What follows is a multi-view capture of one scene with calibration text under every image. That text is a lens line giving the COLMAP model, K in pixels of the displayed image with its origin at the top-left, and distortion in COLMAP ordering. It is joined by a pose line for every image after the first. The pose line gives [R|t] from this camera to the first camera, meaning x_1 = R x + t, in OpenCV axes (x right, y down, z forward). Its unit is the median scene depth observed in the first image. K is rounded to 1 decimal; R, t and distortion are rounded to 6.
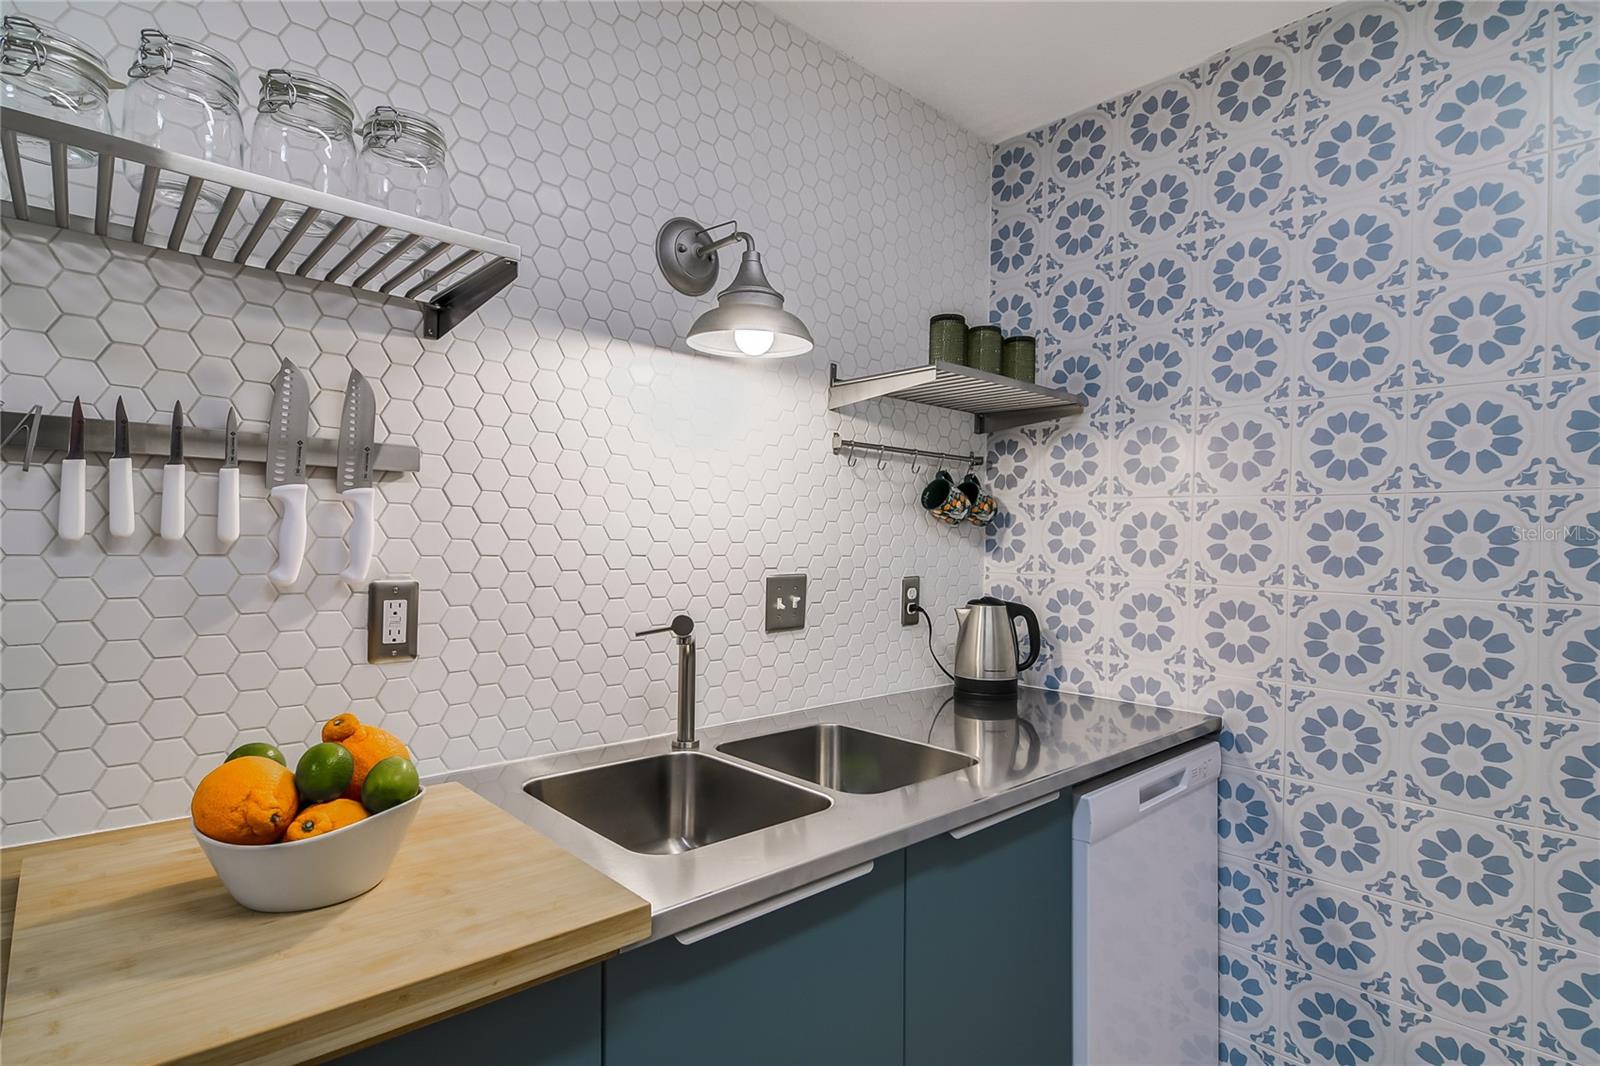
lens RADIAL K [[806.4, 0, 808.3], [0, 806.4, 541.6], [0, 0, 1]] dist [0.004004, -0.001088]
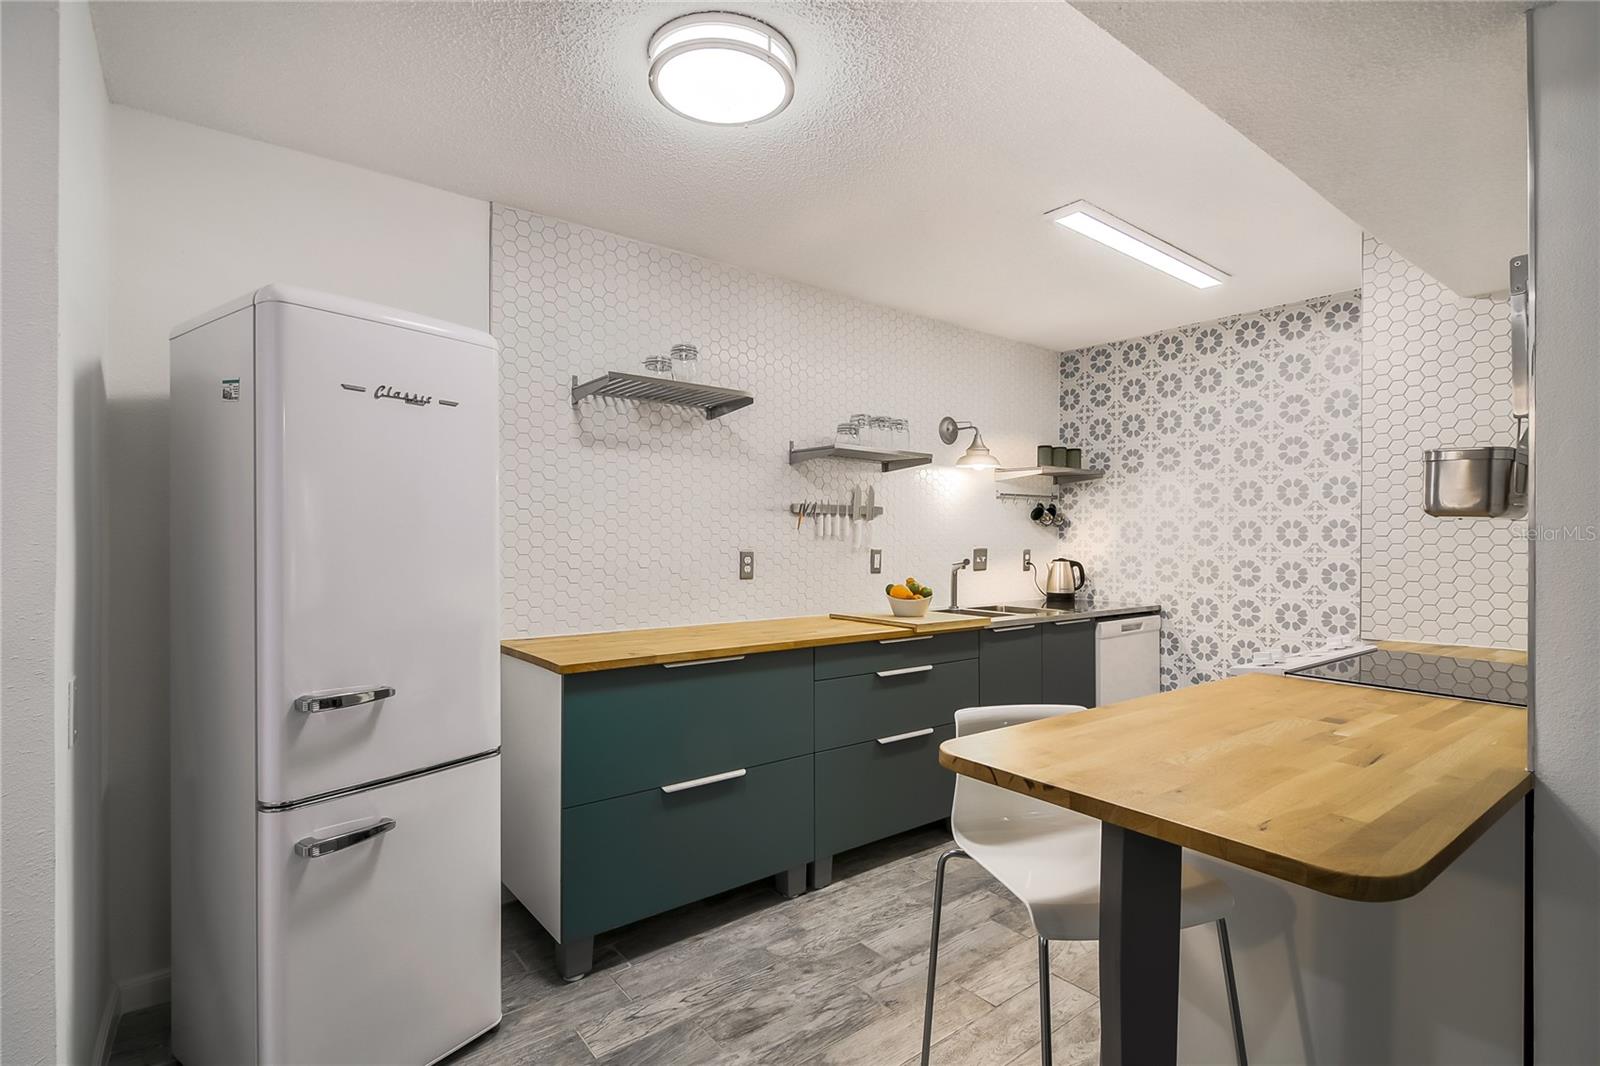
lens RADIAL K [[765.5, 0, 798.8], [0, 765.5, 535.6], [0, 0, 1]] dist [0.012602, -0.017529]
pose [[0.996142, -0.010390, -0.087139, -0.344623], [0.010437, 0.999946, 0.000091, -0.003641], [0.087133, -0.001000, 0.996196, -1.292722]]
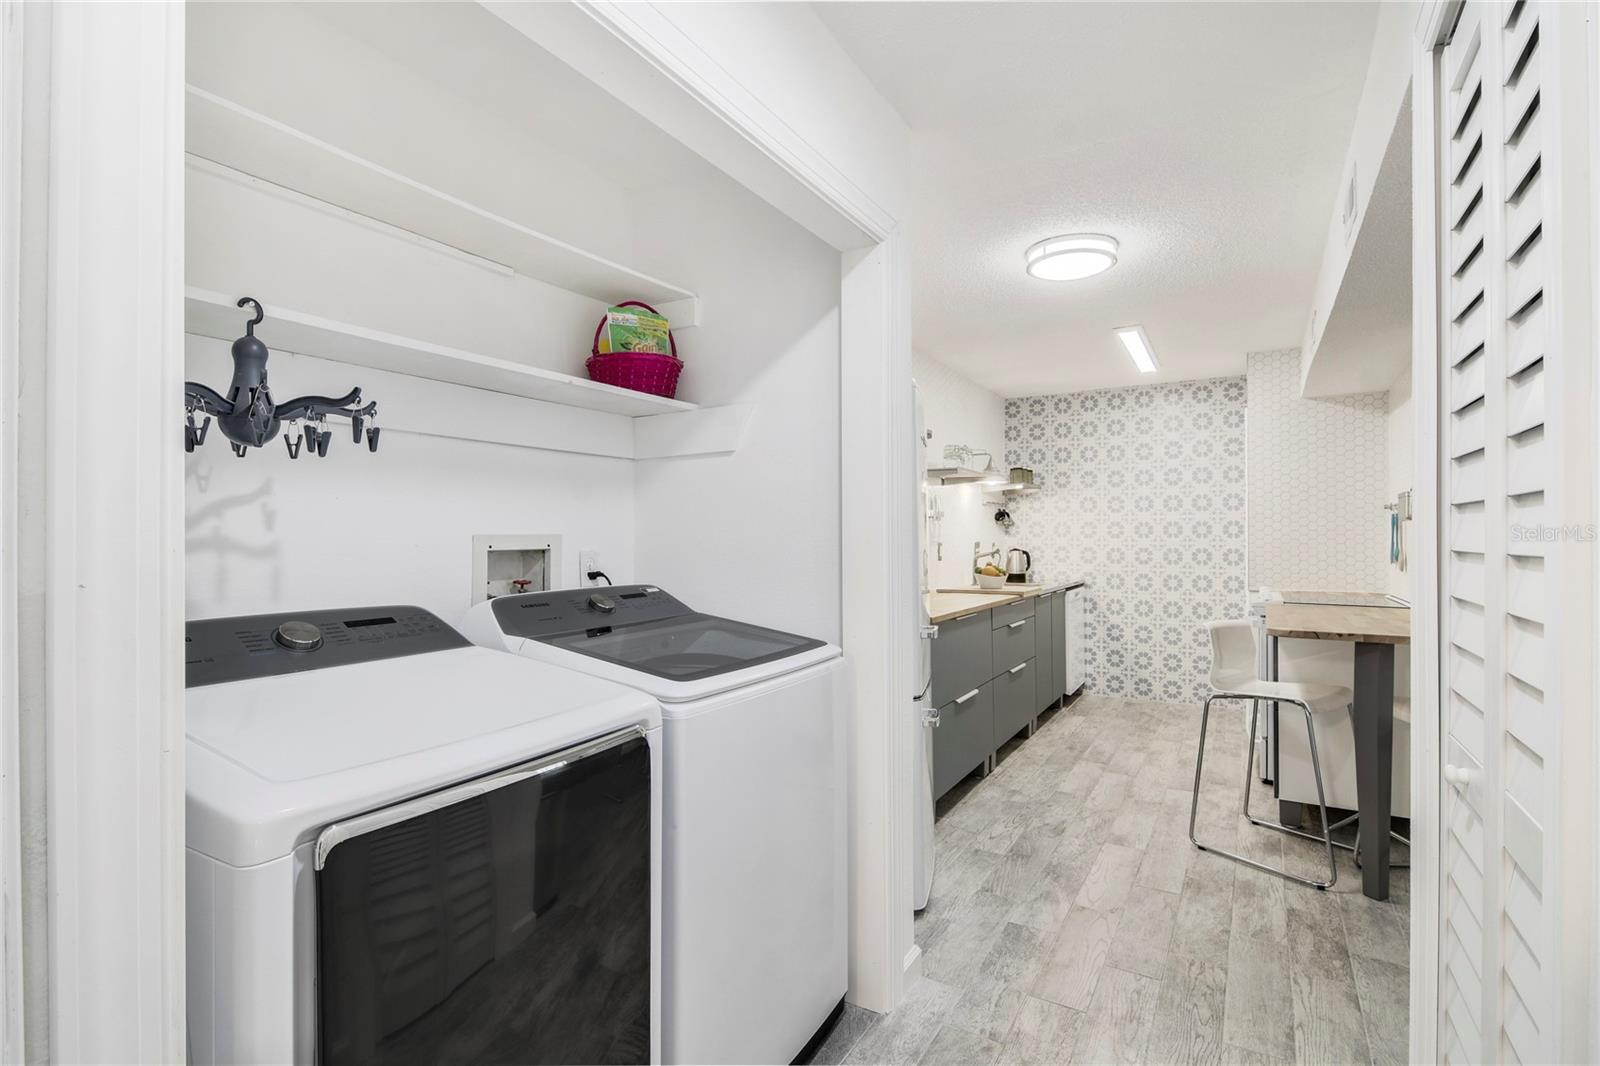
lens RADIAL K [[771.0, 0, 786.1], [0, 771.0, 529.9], [0, 0, 1]] dist [0.001913, -0.010322]
pose [[0.961673, -0.015315, 0.273770, -1.538402], [0.016542, 0.999861, -0.002174, -0.013680], [-0.273699, 0.006620, 0.961793, -1.746767]]
